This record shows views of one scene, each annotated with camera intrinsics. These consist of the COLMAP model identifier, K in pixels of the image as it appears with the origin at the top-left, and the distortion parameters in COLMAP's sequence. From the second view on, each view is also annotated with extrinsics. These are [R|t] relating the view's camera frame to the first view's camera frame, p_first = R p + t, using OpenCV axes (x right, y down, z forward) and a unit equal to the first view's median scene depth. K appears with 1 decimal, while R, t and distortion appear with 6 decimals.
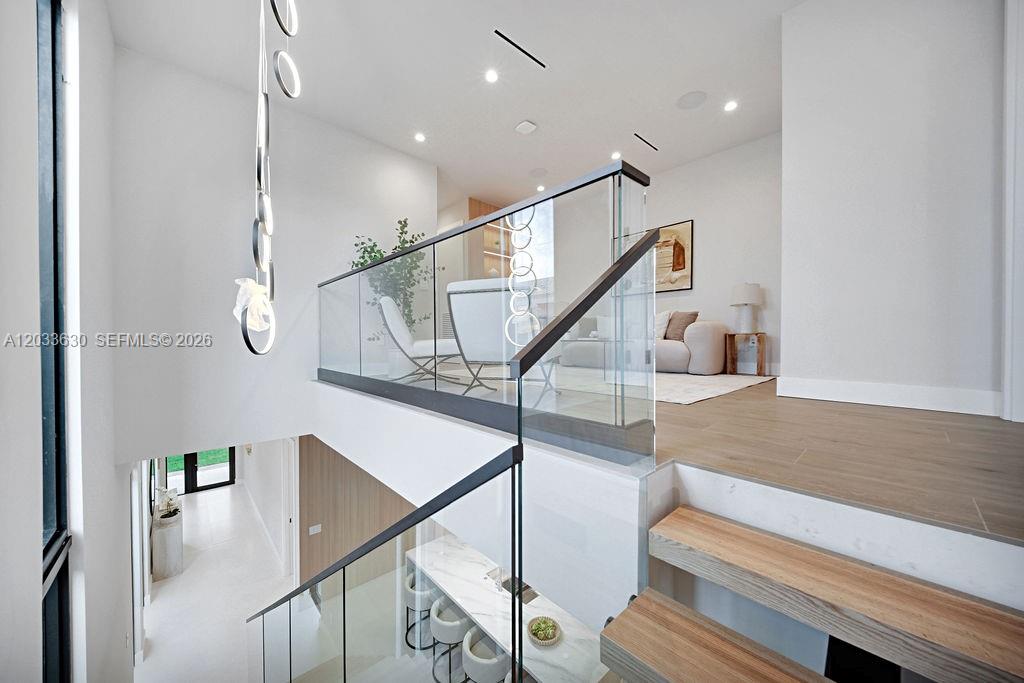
lens RADIAL K [[367.3, 0, 505.1], [0, 367.3, 347.8], [0, 0, 1]] dist [0.001275, -0.000125]
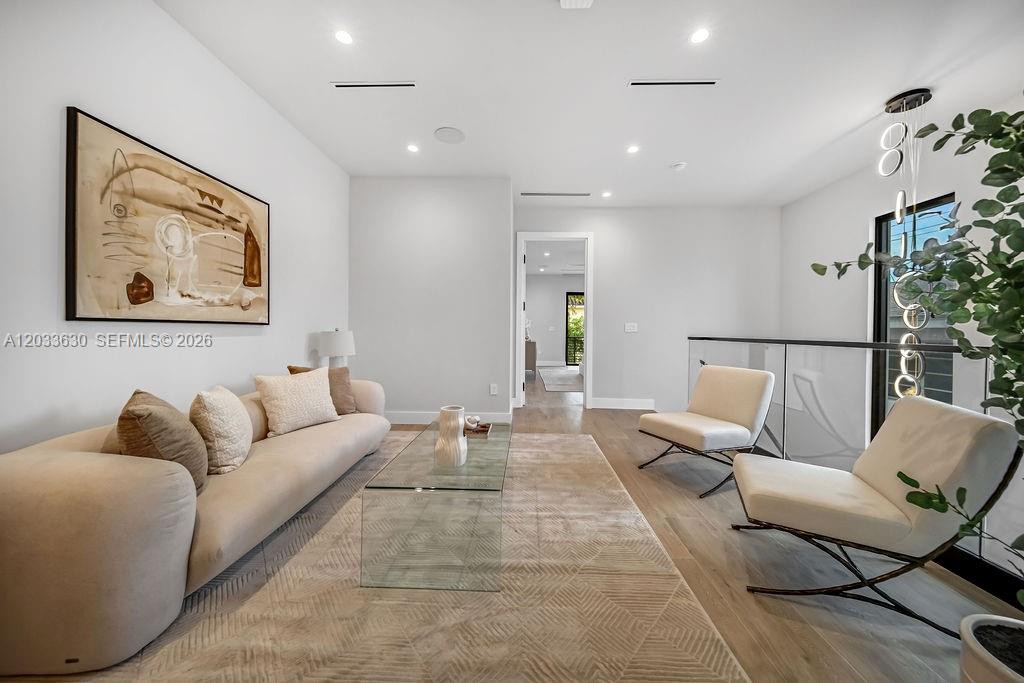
lens RADIAL K [[367.6, 0, 509.4], [0, 367.6, 339.2], [0, 0, 1]] dist [-0.002502, -0.000323]
pose [[-0.710830, -0.024197, 0.702948, -0.160917], [-0.001244, 0.999450, 0.033146, -0.157030], [-0.703363, 0.022686, -0.710469, 1.142578]]
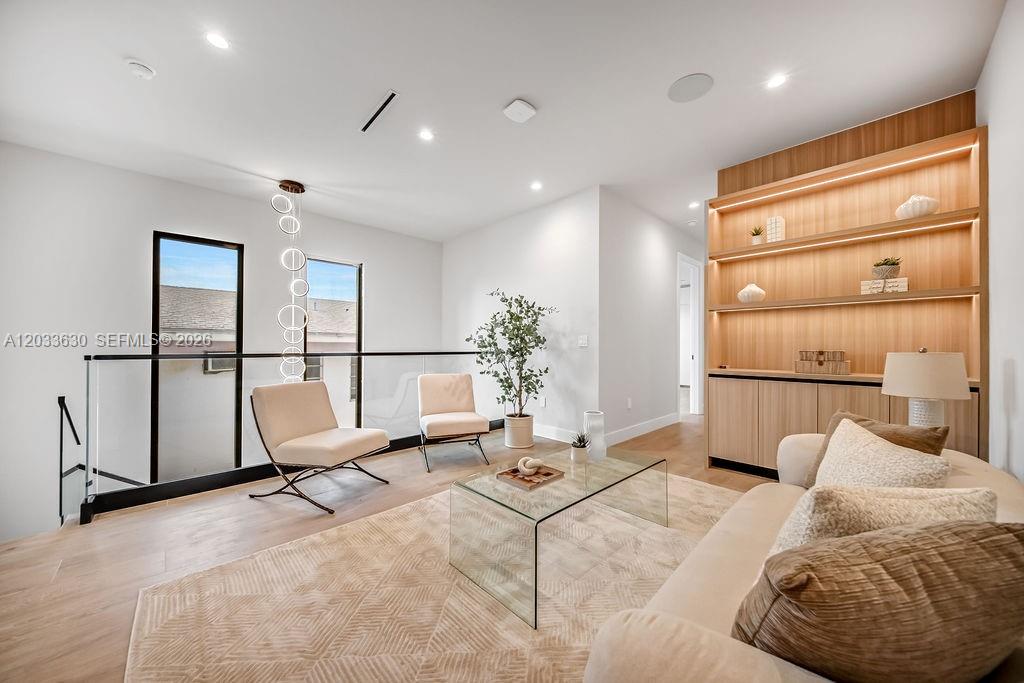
lens RADIAL K [[353.3, 0, 502.8], [0, 353.3, 348.0], [0, 0, 1]] dist [-0.000597, -0.000136]
pose [[0.008106, 0.001031, -0.999967, 0.567211], [-0.018345, 0.999831, 0.000882, -0.152213], [0.999799, 0.018337, 0.008124, 0.811270]]
